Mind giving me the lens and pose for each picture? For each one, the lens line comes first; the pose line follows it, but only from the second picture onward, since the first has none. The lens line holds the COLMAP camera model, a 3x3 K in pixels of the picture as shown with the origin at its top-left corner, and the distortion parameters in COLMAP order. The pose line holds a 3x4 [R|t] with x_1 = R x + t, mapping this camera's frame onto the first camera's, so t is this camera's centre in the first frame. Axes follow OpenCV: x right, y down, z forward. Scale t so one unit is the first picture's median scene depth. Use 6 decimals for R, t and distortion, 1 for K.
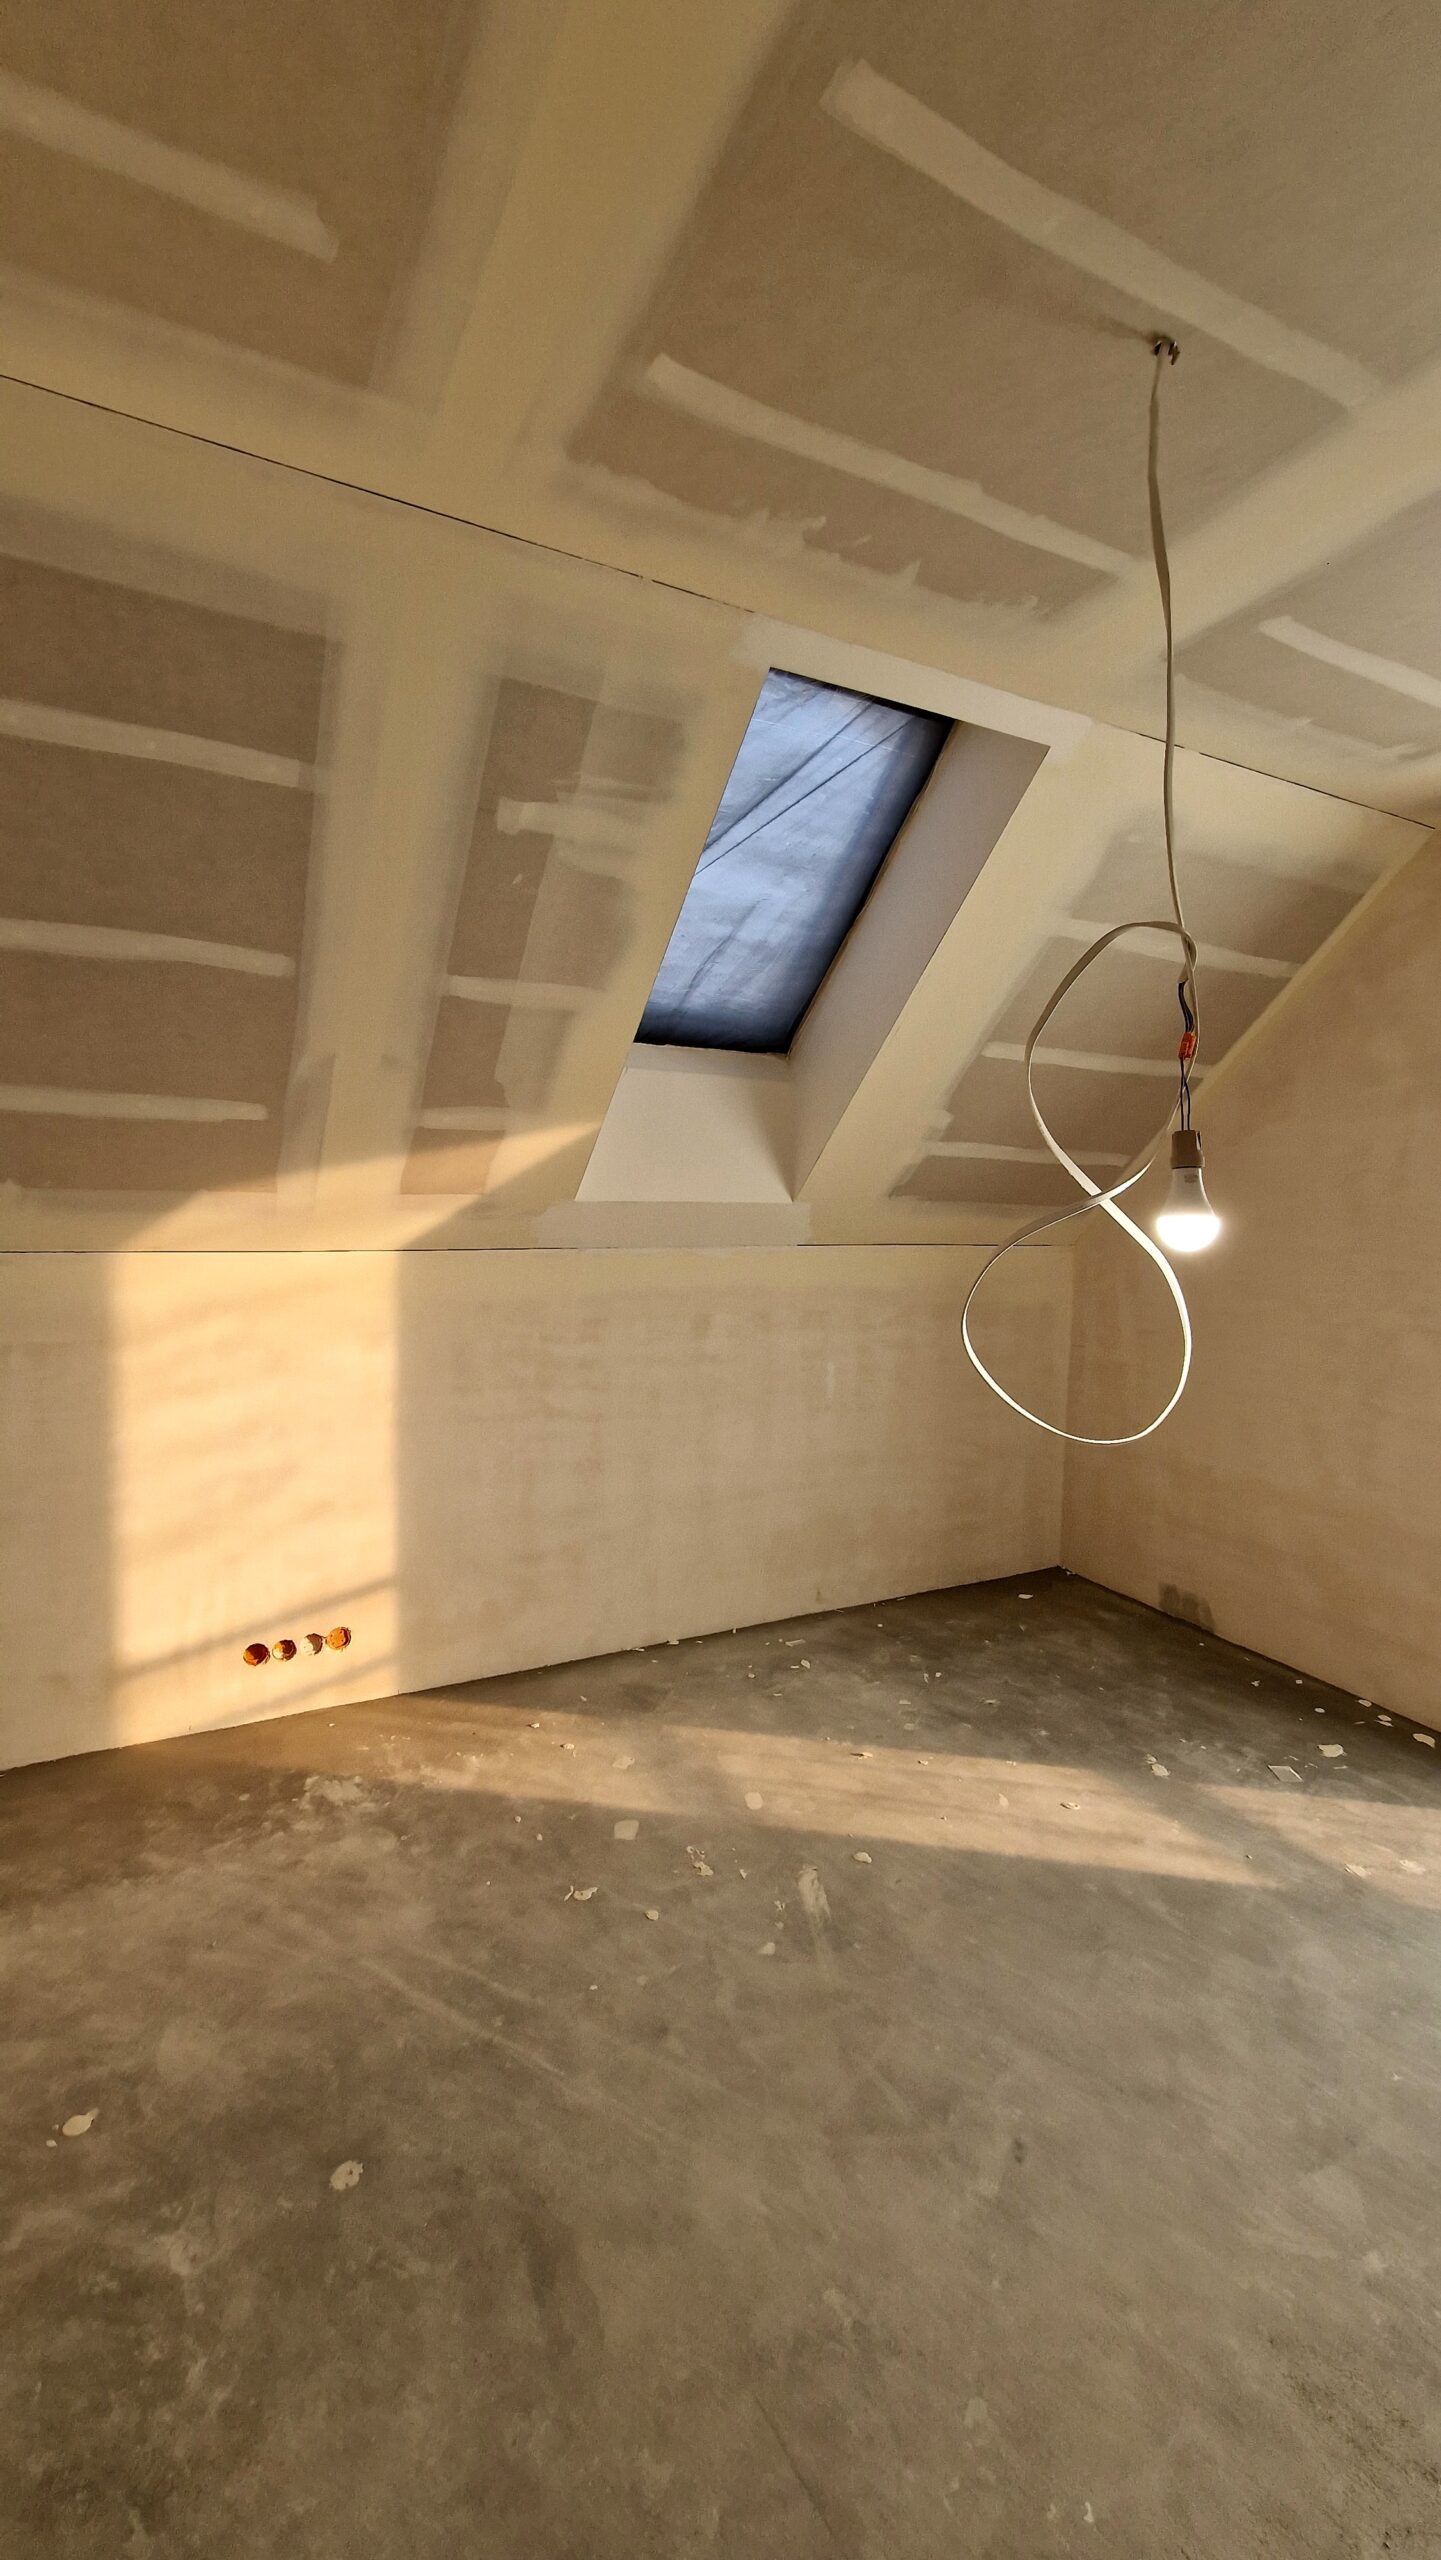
lens RADIAL K [[1049.9, 0, 713.0], [0, 1049.9, 1280.7], [0, 0, 1]] dist [0.007413, -0.007618]
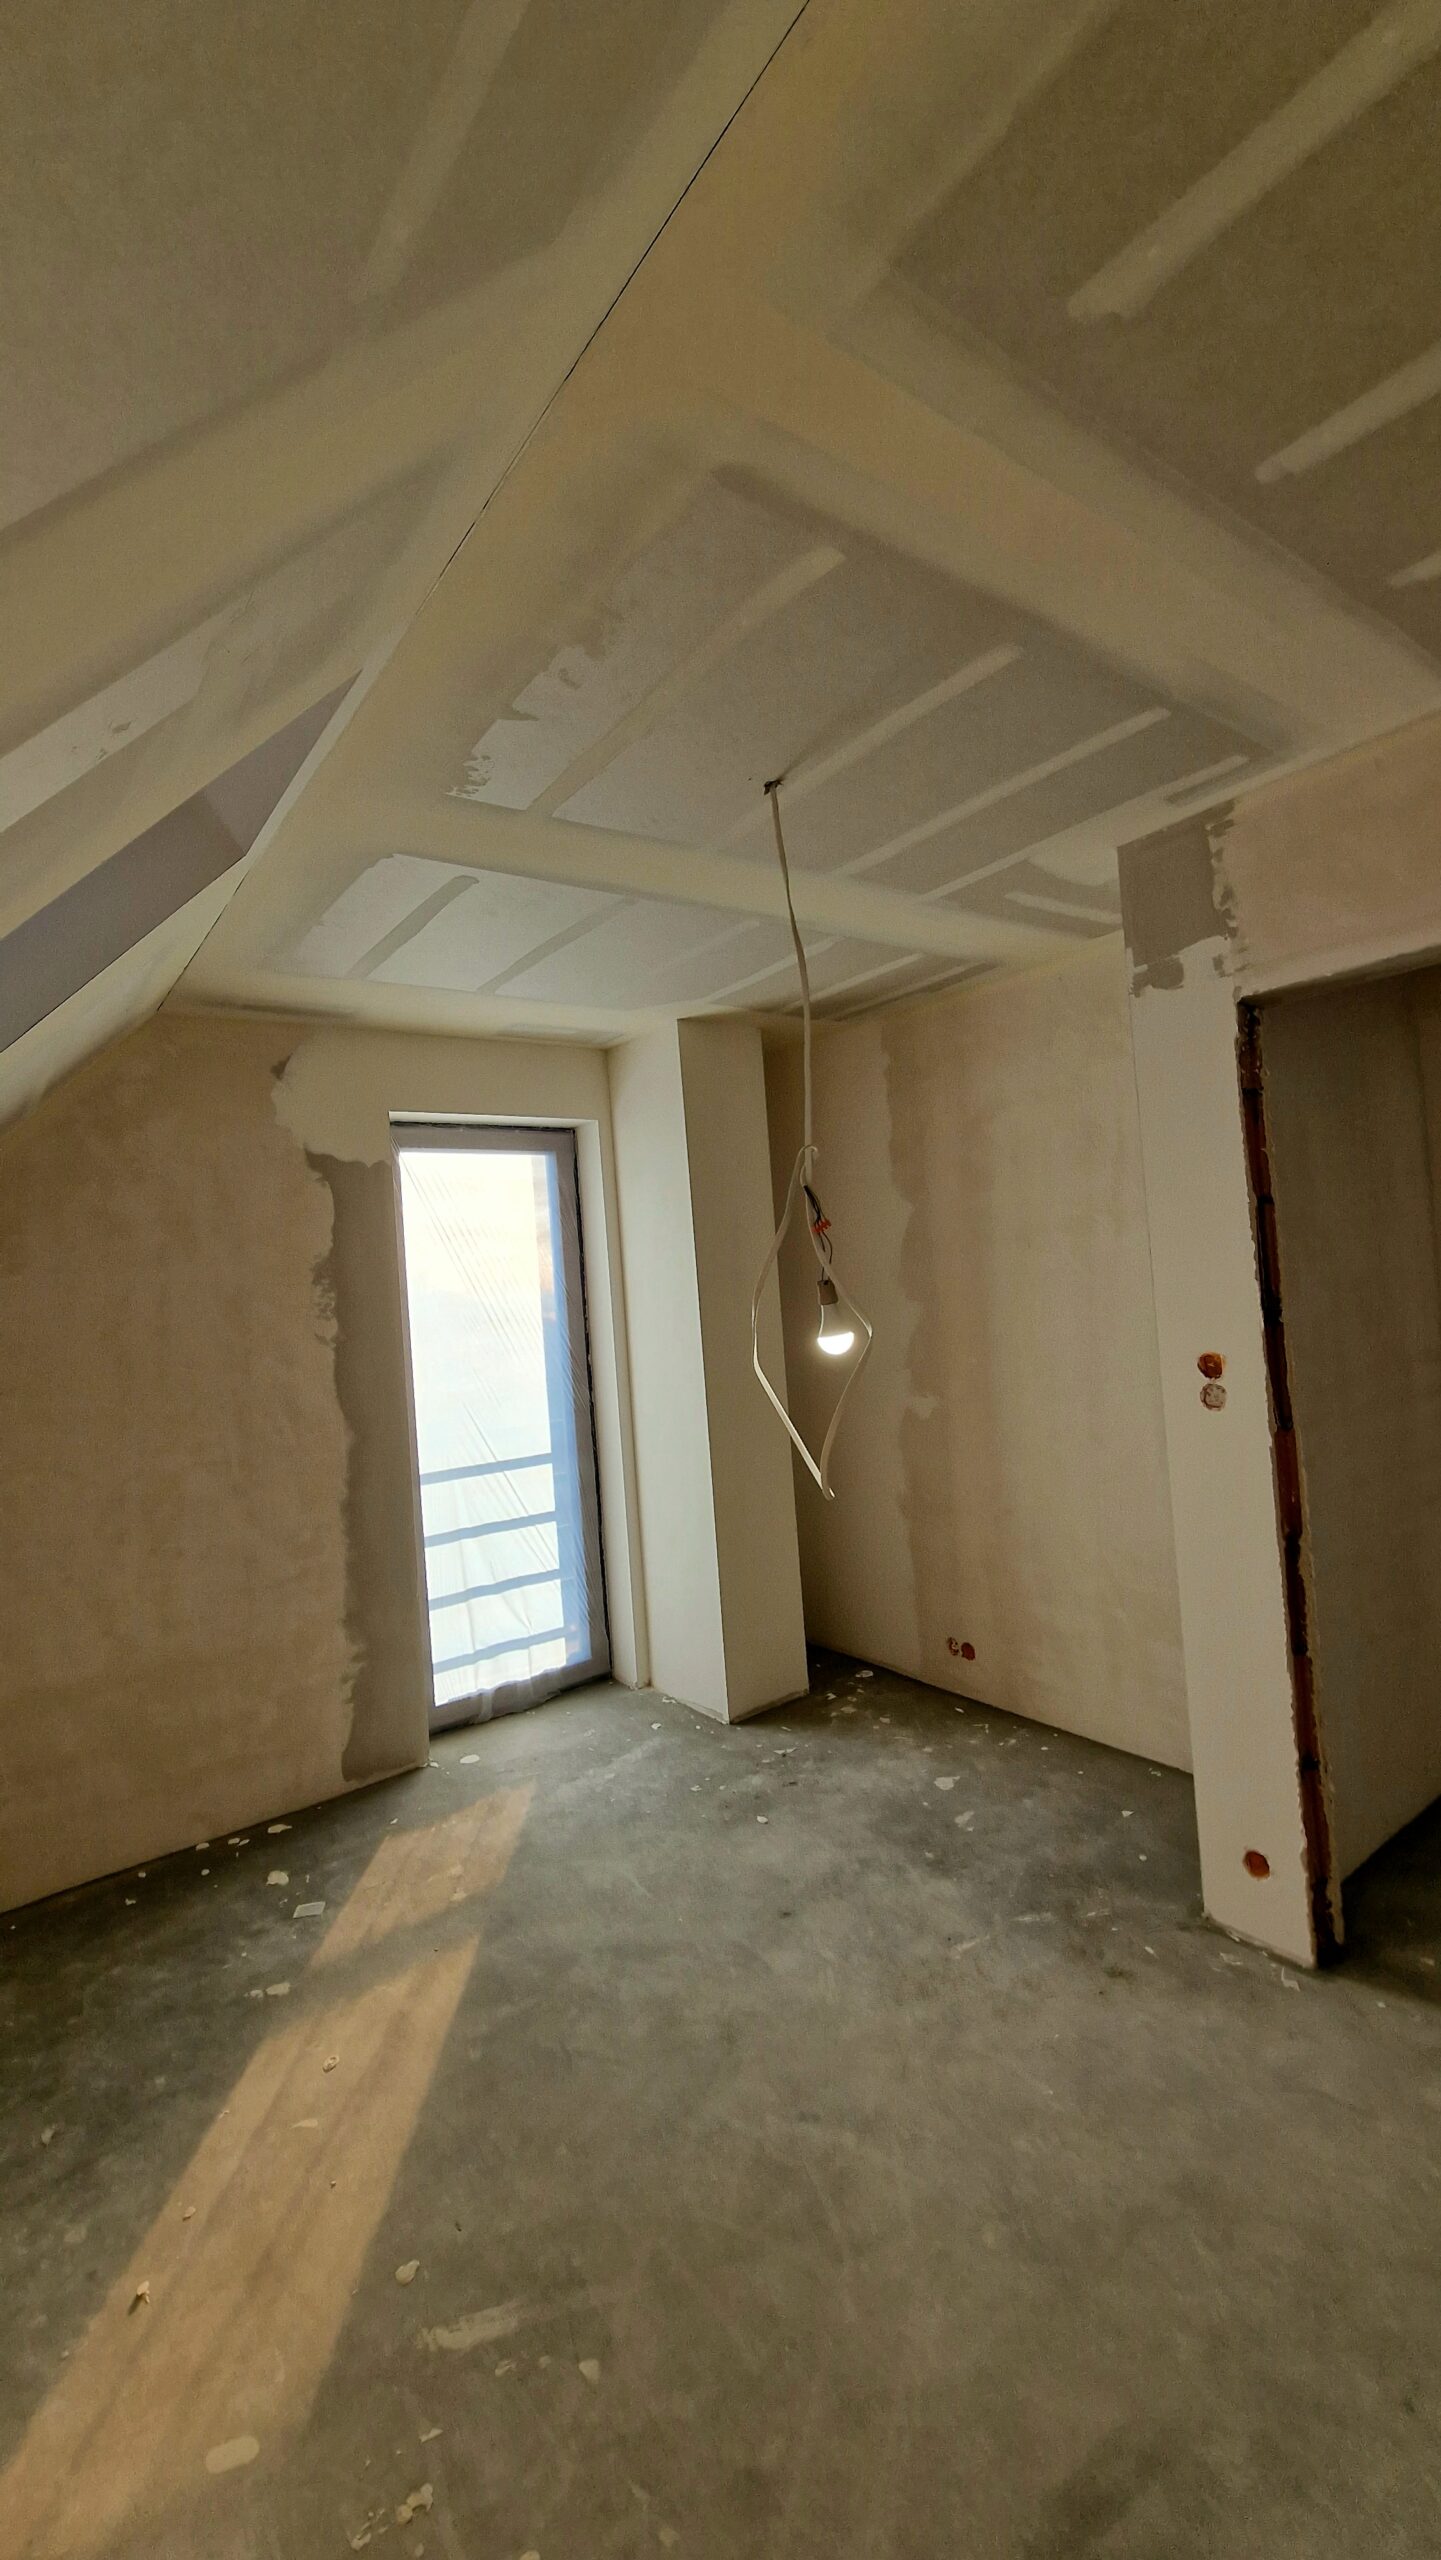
lens RADIAL K [[1049.9, 0, 722.6], [0, 1049.9, 1276.4], [0, 0, 1]] dist [0.007413, -0.007618]
pose [[-0.173061, -0.003961, 0.984903, -0.679722], [0.150694, 0.988111, 0.030453, -0.137180], [-0.973314, 0.153689, -0.170407, 0.893906]]
